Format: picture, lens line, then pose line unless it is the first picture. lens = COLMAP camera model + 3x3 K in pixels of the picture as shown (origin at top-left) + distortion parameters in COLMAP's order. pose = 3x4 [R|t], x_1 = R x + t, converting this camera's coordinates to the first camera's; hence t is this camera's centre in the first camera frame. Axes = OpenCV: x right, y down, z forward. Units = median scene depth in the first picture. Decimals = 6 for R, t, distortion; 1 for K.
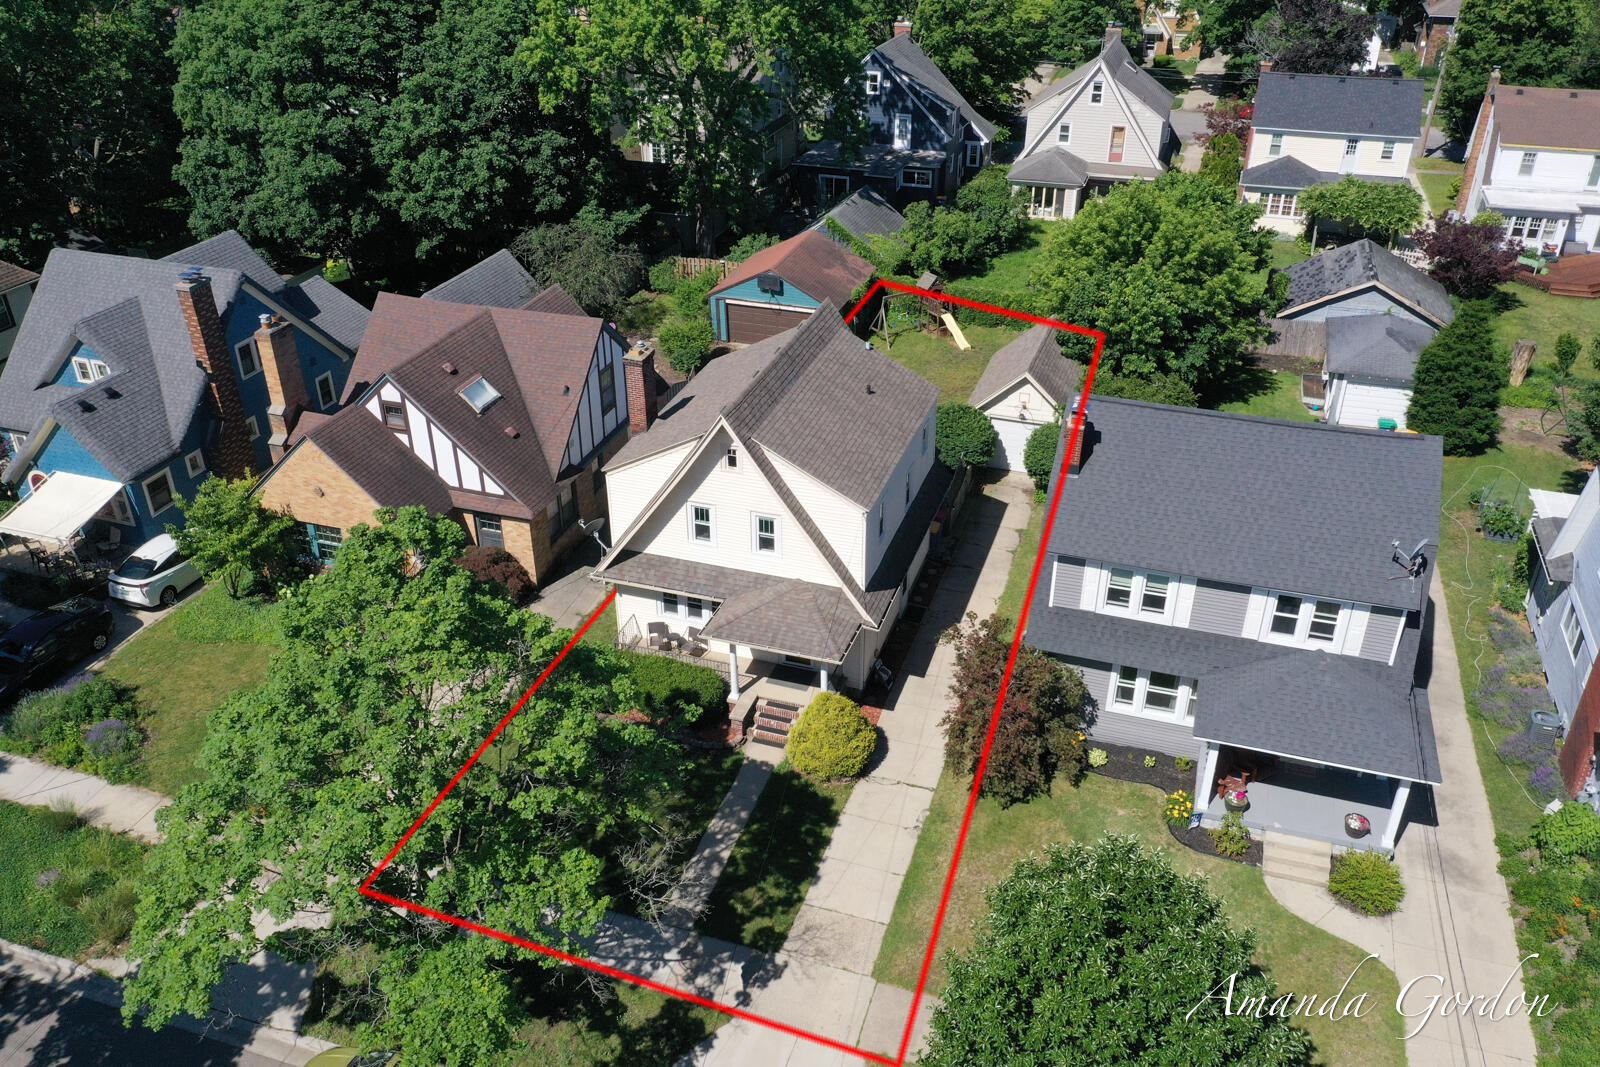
lens RADIAL K [[1269.8, 0, 794.5], [0, 1269.8, 532.2], [0, 0, 1]] dist [0.001724, 0.000441]
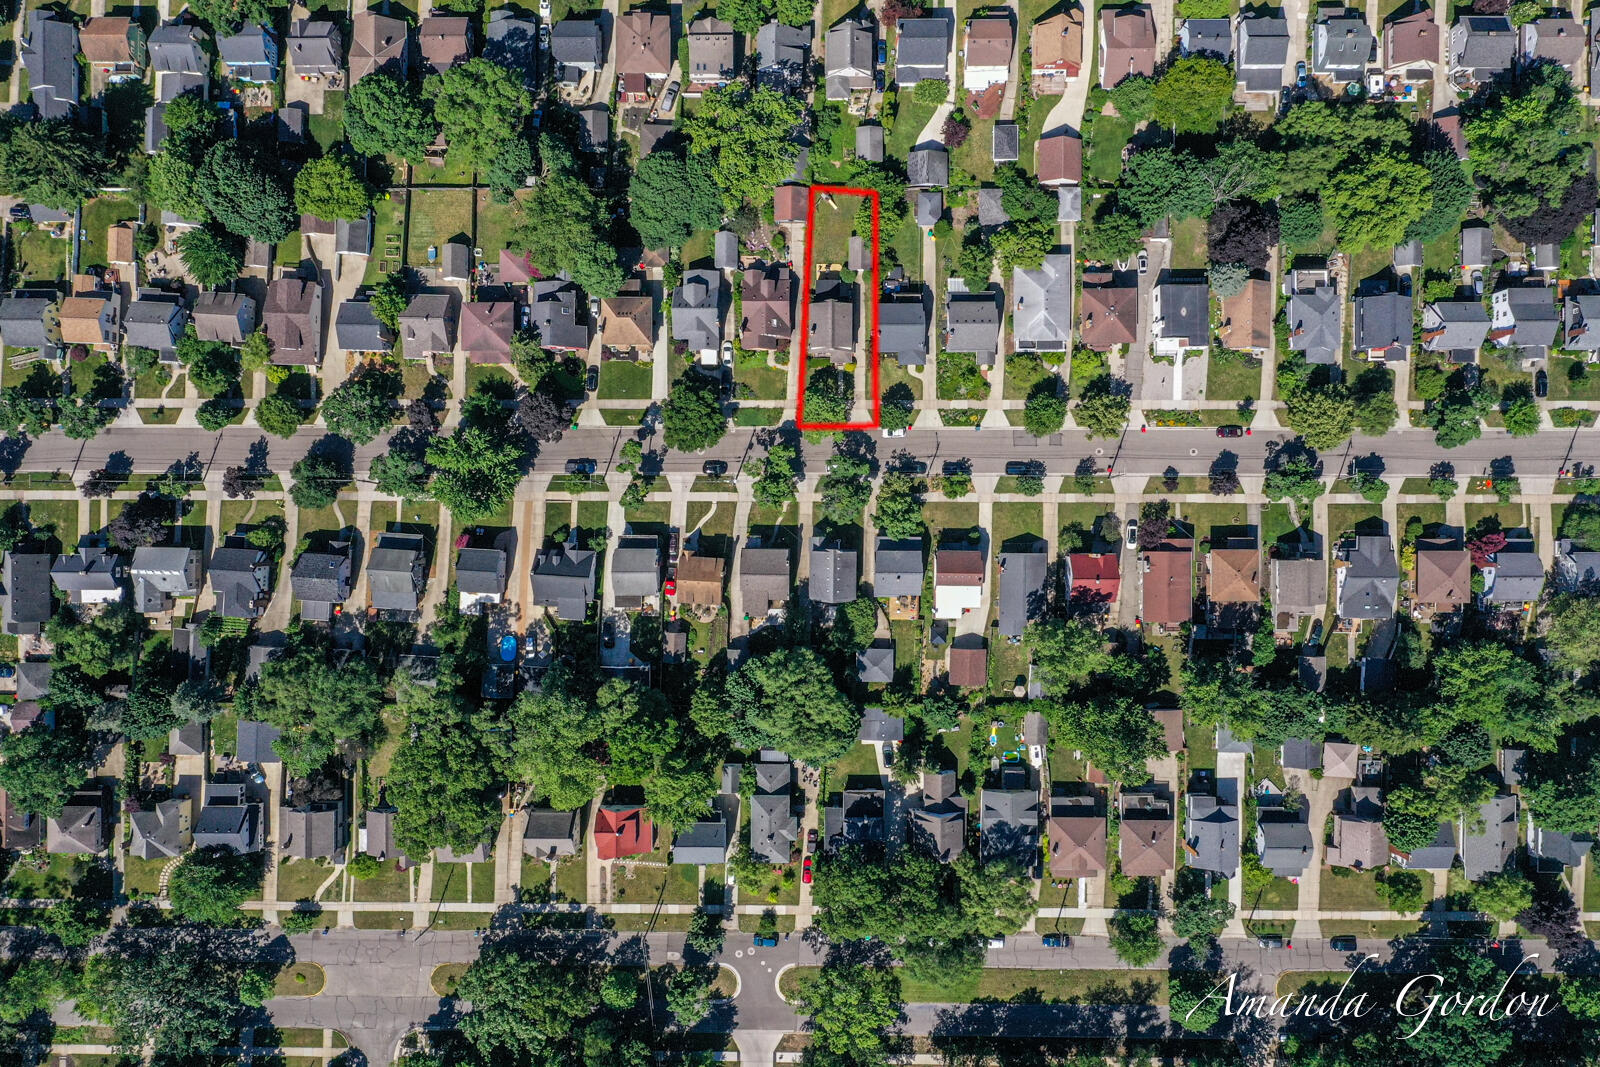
lens RADIAL K [[1348.6, 0, 800.0], [0, 1348.6, 533.5], [0, 0, 1]] dist [0.003212, 0.000386]
pose [[0.946391, -0.322893, -0.009216, -0.504018], [0.167171, 0.465163, 0.869297, -6.430282], [-0.276403, -0.824235, 0.494204, -3.680495]]
